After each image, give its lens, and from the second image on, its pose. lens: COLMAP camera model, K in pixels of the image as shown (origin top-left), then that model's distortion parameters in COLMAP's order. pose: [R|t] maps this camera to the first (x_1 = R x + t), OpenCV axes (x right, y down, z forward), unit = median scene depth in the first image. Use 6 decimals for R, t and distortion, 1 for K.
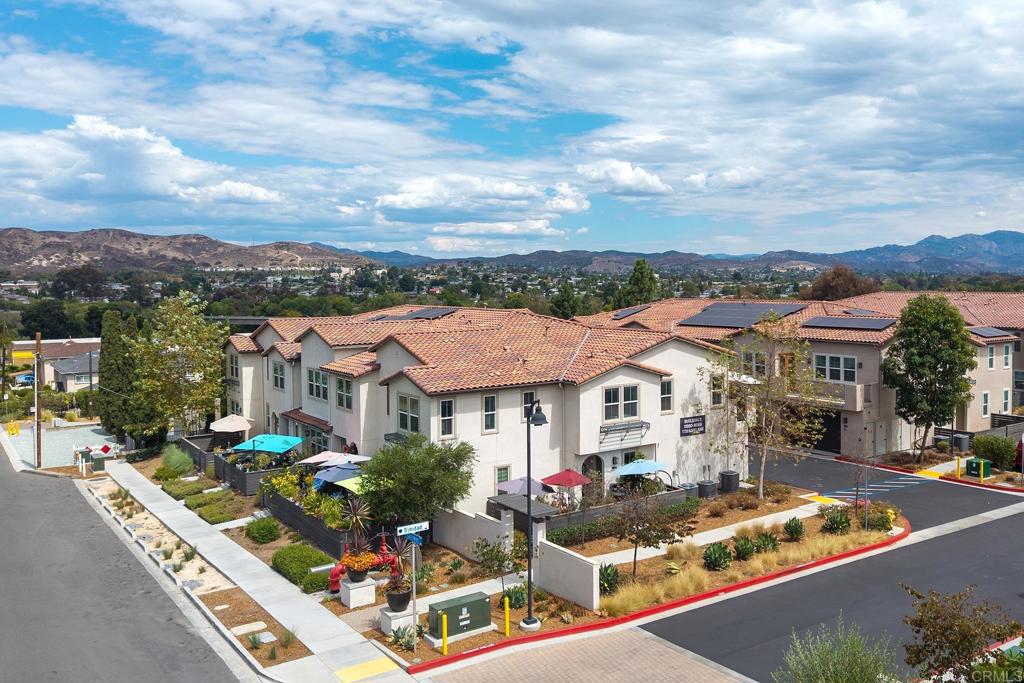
lens RADIAL K [[935.0, 0, 513.2], [0, 935.0, 340.6], [0, 0, 1]] dist [-0.021357, -0.009978]
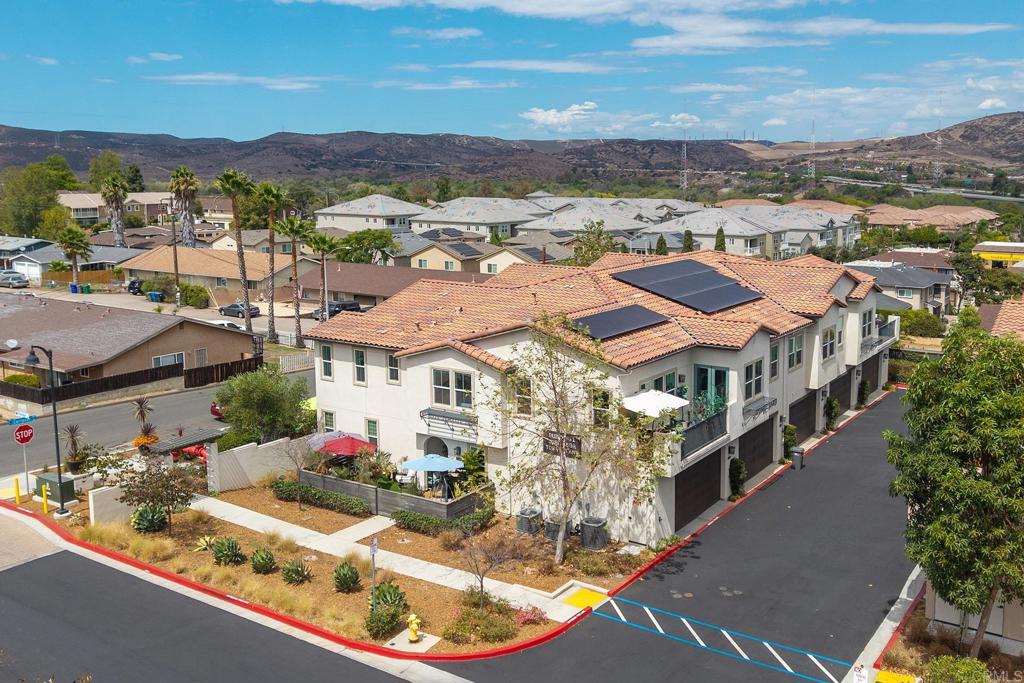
lens RADIAL K [[935.0, 0, 512.3], [0, 935.0, 340.7], [0, 0, 1]] dist [-0.021357, -0.009978]
pose [[0.371621, 0.185112, -0.909742, 0.929596], [-0.054294, 0.982576, 0.177754, -0.137709], [0.926796, -0.016664, 0.375196, 0.725017]]
